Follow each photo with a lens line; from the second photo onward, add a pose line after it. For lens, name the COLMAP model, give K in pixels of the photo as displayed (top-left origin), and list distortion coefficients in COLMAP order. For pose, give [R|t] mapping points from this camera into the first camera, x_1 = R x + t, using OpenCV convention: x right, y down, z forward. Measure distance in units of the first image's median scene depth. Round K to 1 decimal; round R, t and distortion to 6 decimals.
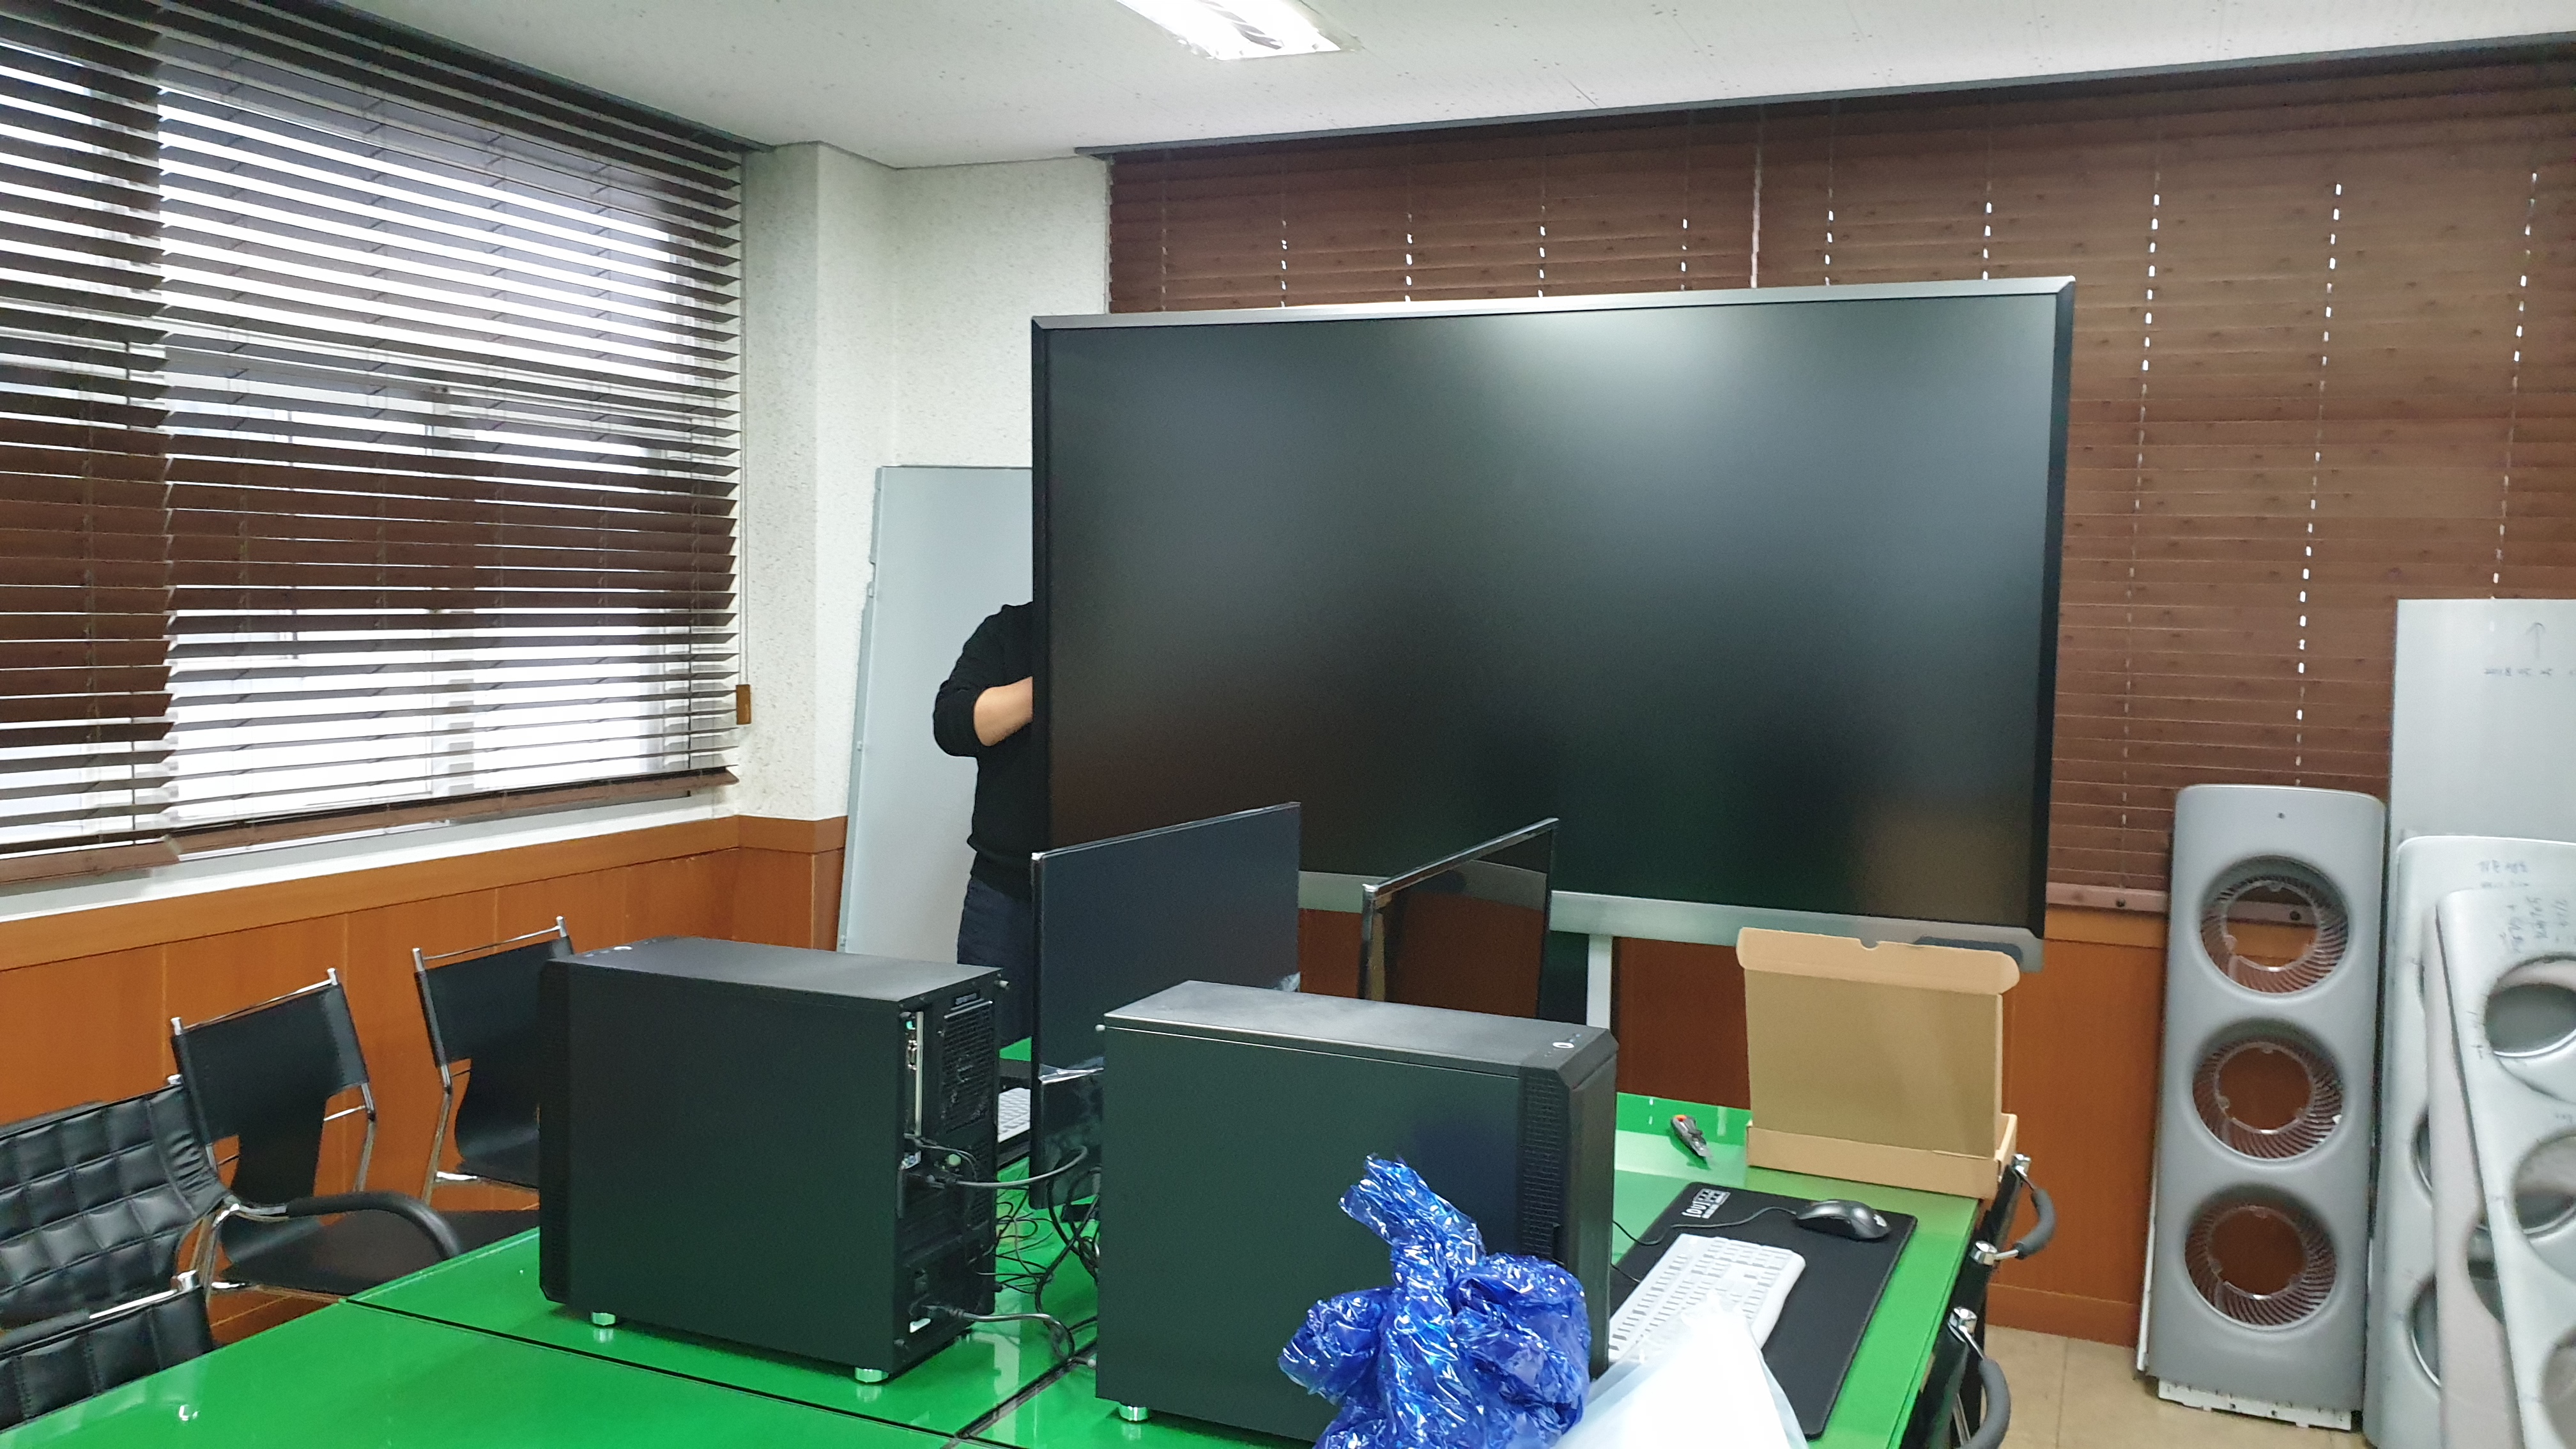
lens RADIAL K [[1992.3, 0, 1288.0], [0, 1992.3, 724.5], [0, 0, 1]] dist [-0.001226, -0.001942]
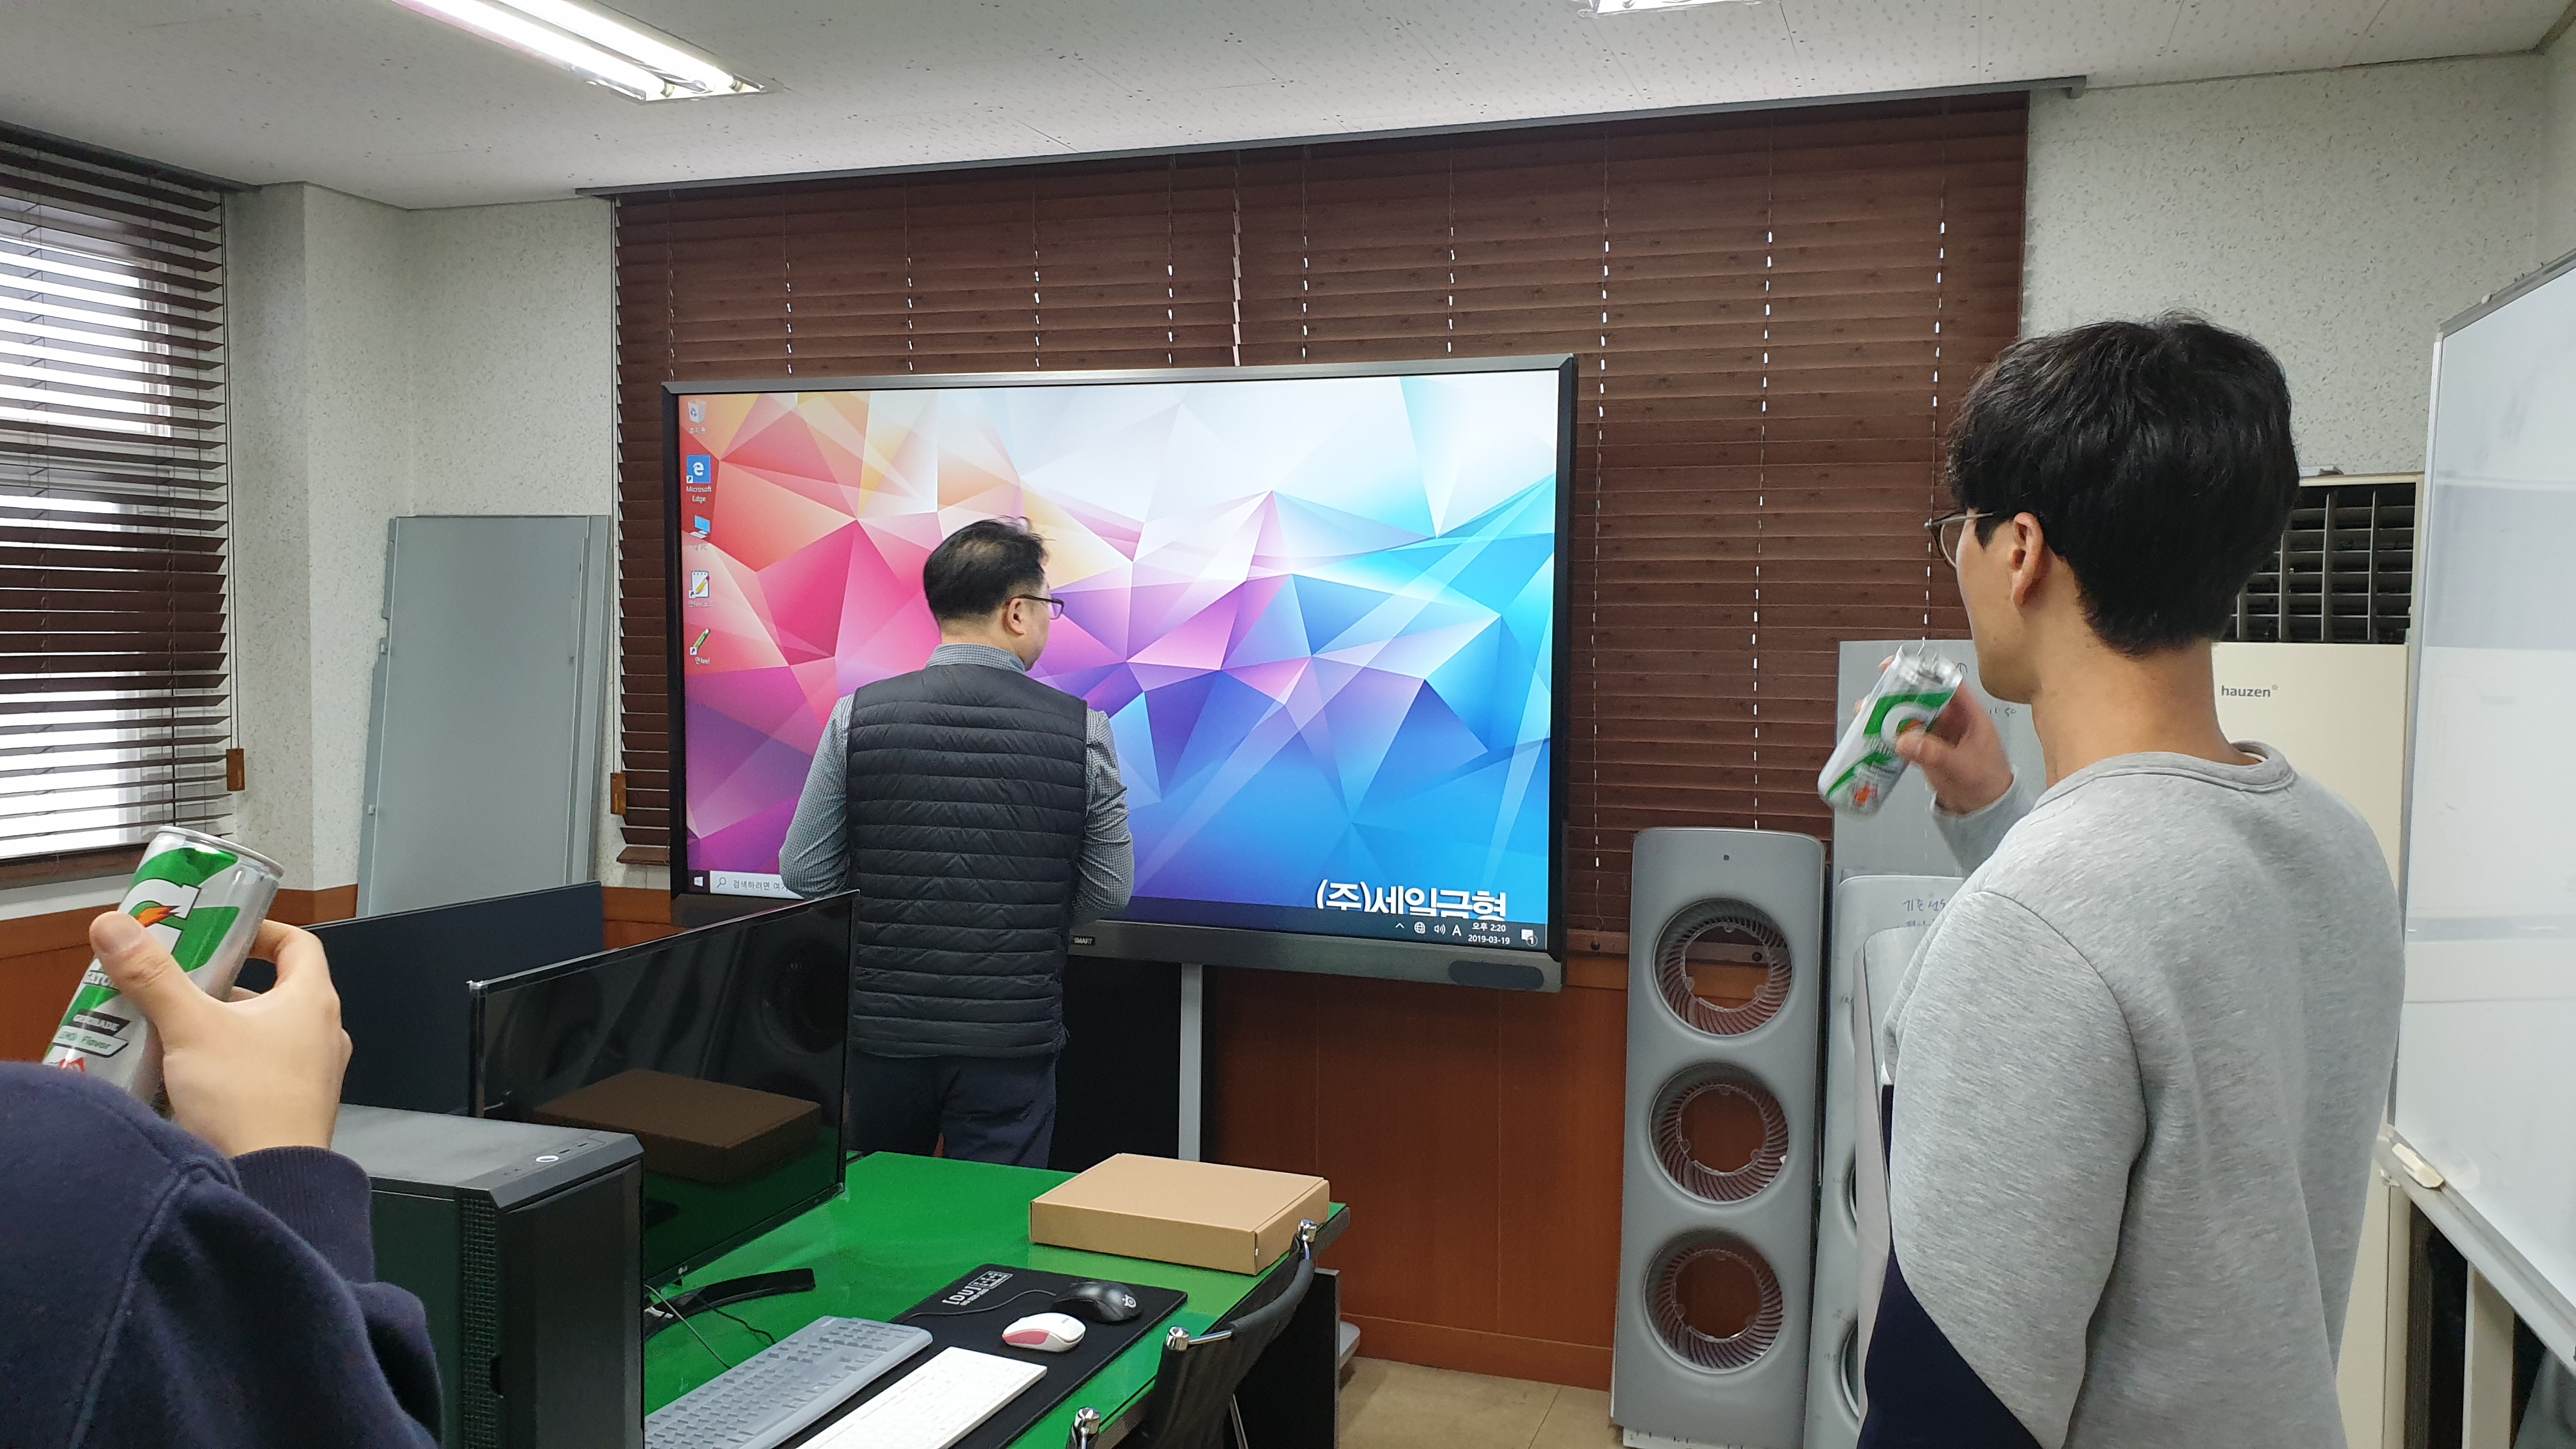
lens RADIAL K [[1993.5, 0, 1288.0], [0, 1993.5, 724.5], [0, 0, 1]] dist [0.057539, -0.128392]
pose [[0.997232, -0.018319, 0.072065, 0.163949], [0.019219, 0.999746, -0.011812, -0.010945], [-0.071830, 0.013165, 0.997330, 0.006507]]
